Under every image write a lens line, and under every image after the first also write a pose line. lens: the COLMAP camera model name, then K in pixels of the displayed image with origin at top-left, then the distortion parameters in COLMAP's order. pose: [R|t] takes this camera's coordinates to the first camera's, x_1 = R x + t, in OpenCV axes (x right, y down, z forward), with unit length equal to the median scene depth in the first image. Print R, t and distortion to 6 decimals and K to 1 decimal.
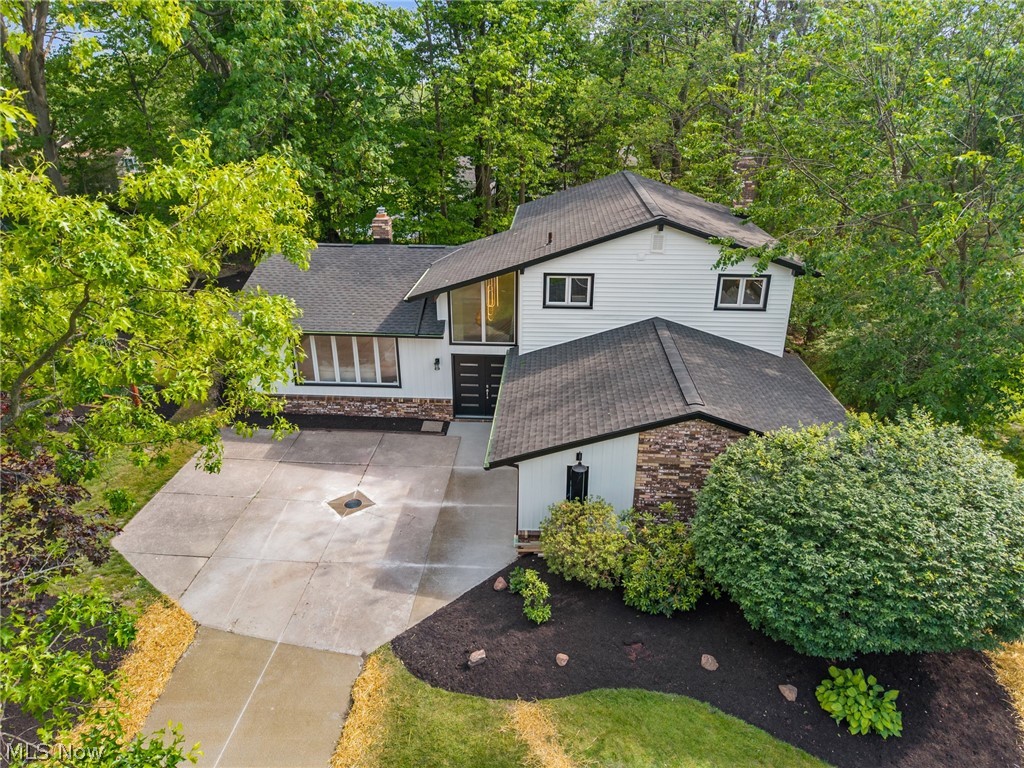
lens RADIAL K [[705.0, 0, 515.2], [0, 705.0, 384.2], [0, 0, 1]] dist [0.013125, -0.007499]
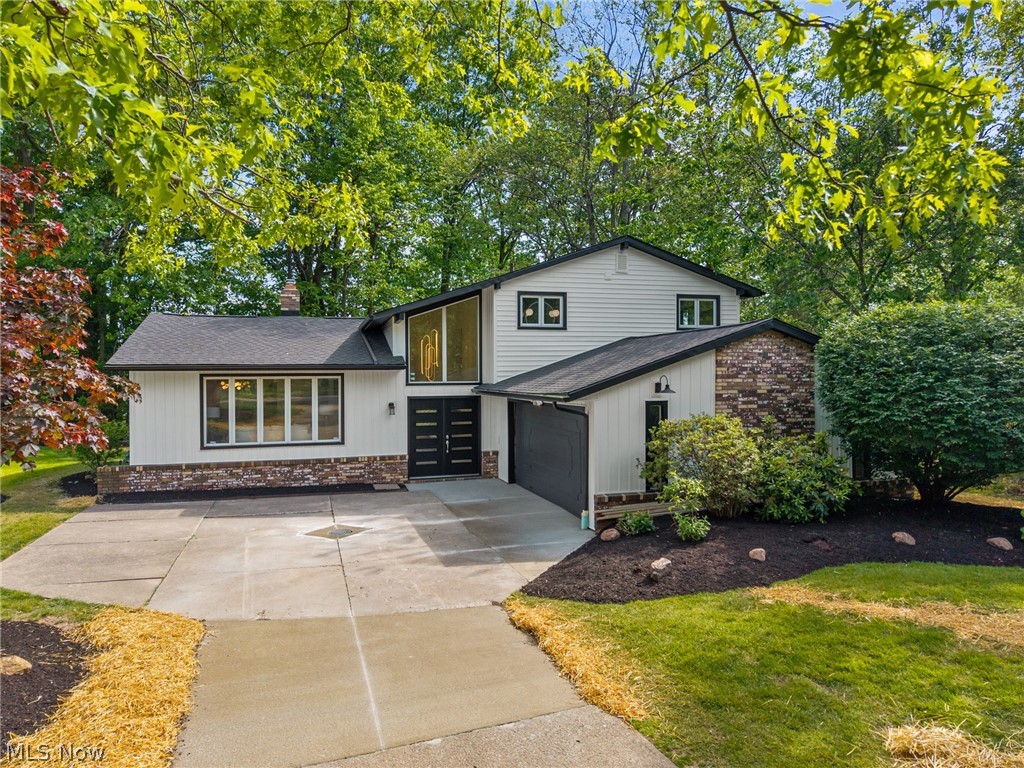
lens RADIAL K [[705.0, 0, 511.2], [0, 705.0, 378.4], [0, 0, 1]] dist [0.013125, -0.007499]
pose [[0.936092, -0.005732, 0.351708, -0.308011], [0.146280, 0.915652, -0.374410, 0.311165], [-0.319896, 0.401930, 0.857974, 0.232693]]
